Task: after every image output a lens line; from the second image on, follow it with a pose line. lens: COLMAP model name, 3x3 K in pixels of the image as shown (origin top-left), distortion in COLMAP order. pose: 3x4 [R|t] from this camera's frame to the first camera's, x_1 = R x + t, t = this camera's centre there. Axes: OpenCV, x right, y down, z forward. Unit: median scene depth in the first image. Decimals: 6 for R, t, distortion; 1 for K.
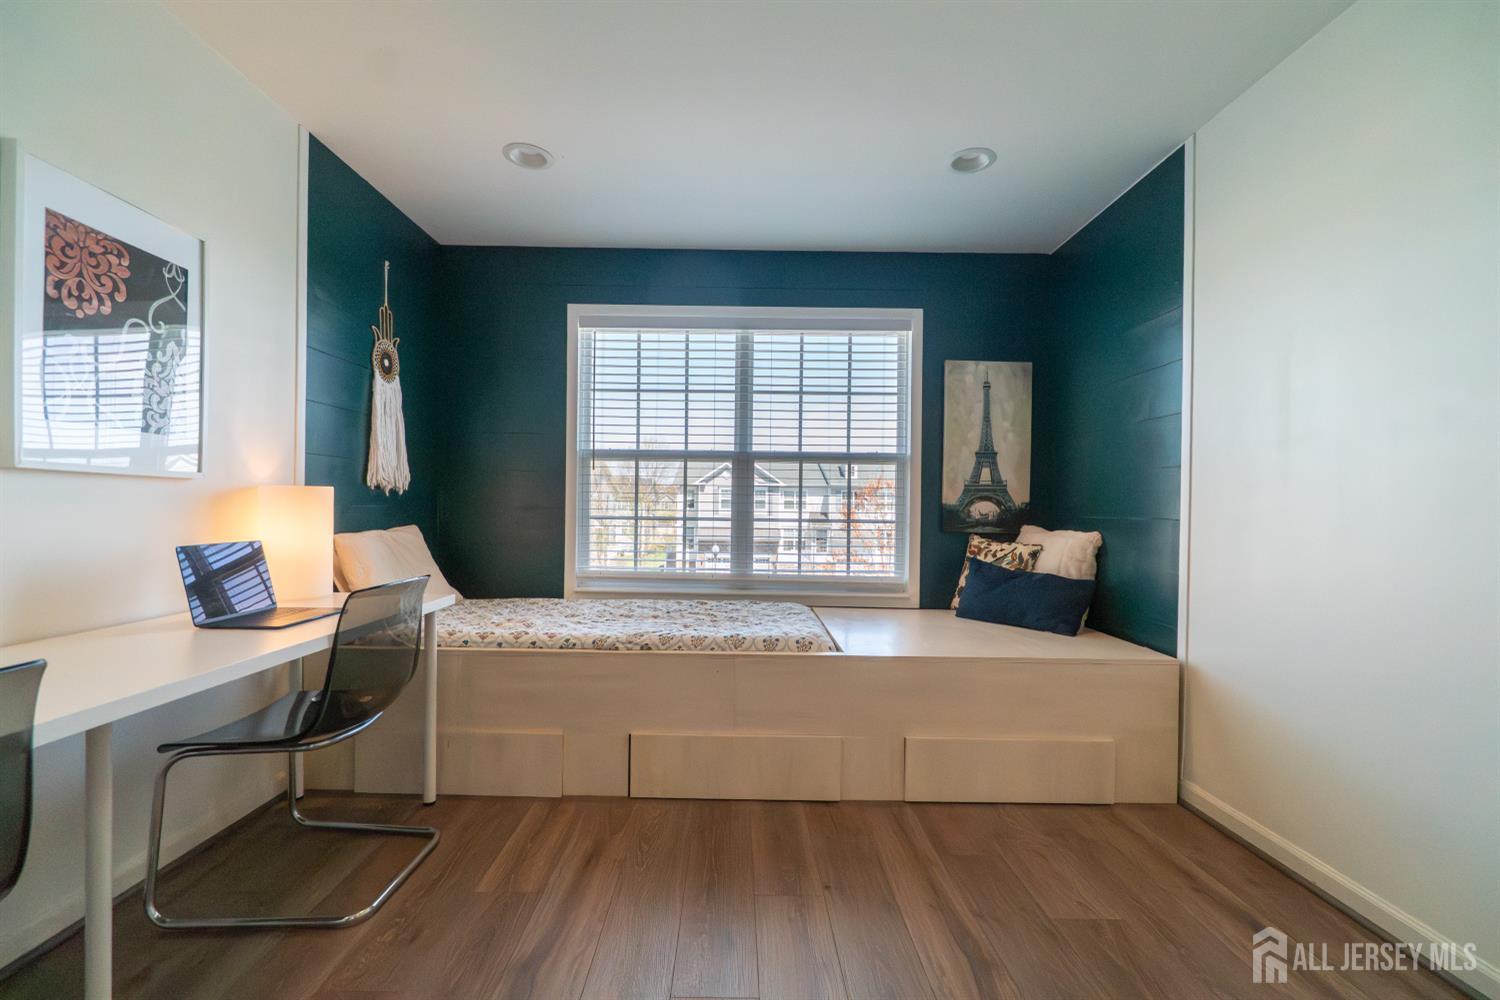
lens RADIAL K [[648.3, 0, 736.2], [0, 648.3, 508.6], [0, 0, 1]] dist [-0.003040, -0.000057]
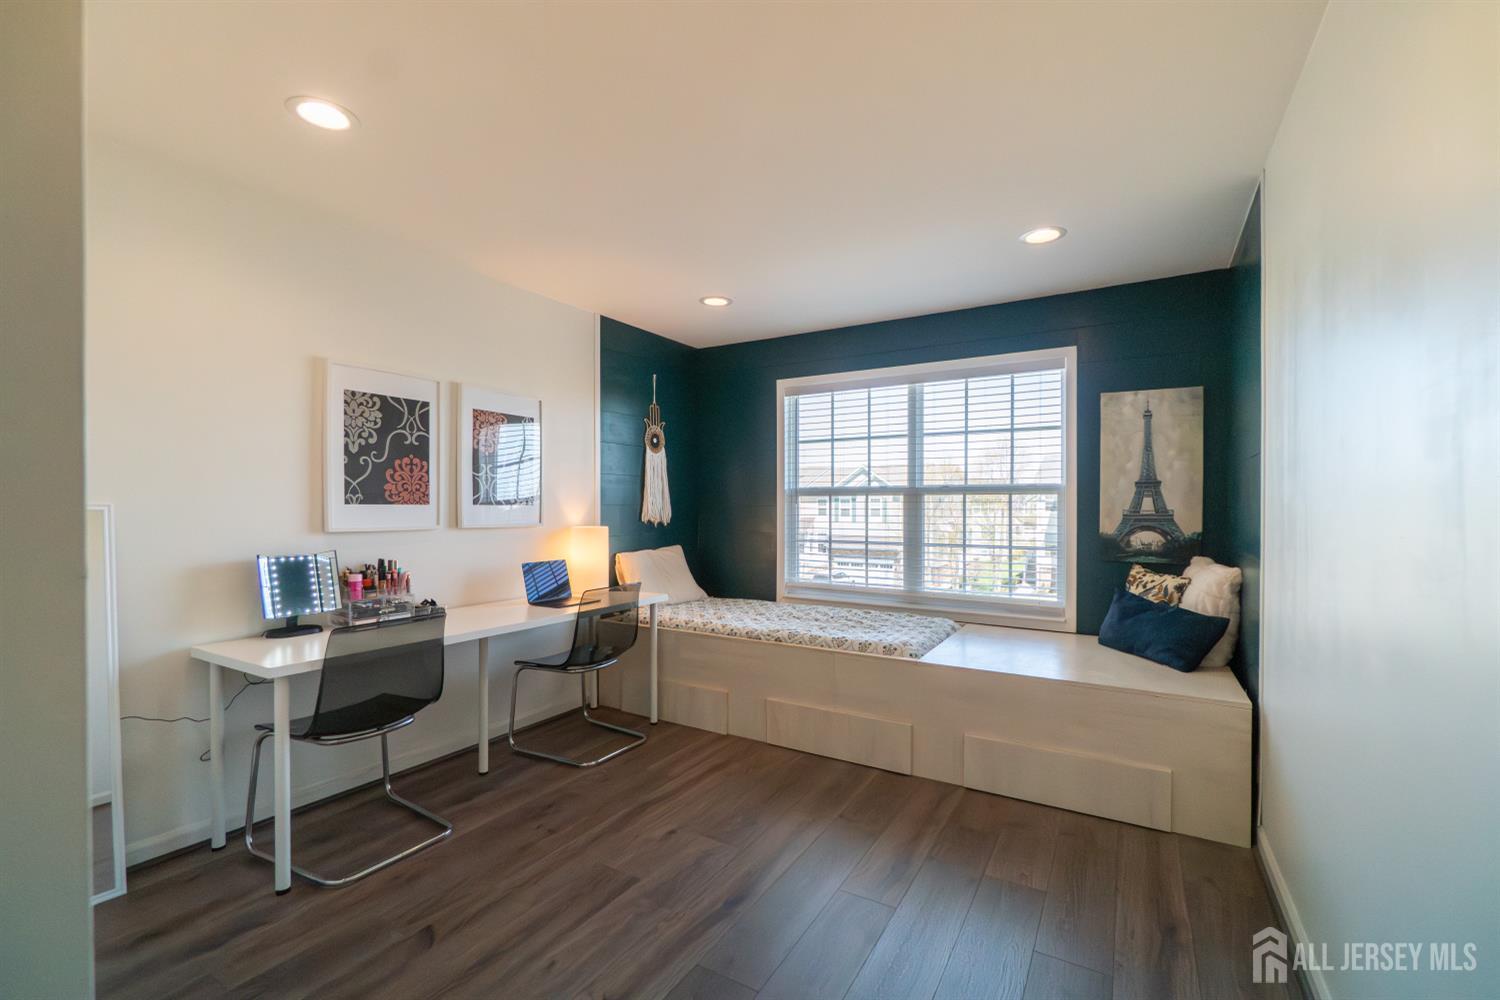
lens RADIAL K [[648.3, 0, 736.2], [0, 648.3, 508.6], [0, 0, 1]] dist [-0.003040, -0.000057]
pose [[0.849876, -0.010855, -0.526871, 0.392257], [0.008901, 0.999941, -0.006243, -0.047702], [0.526908, 0.000616, 0.849922, -0.185445]]
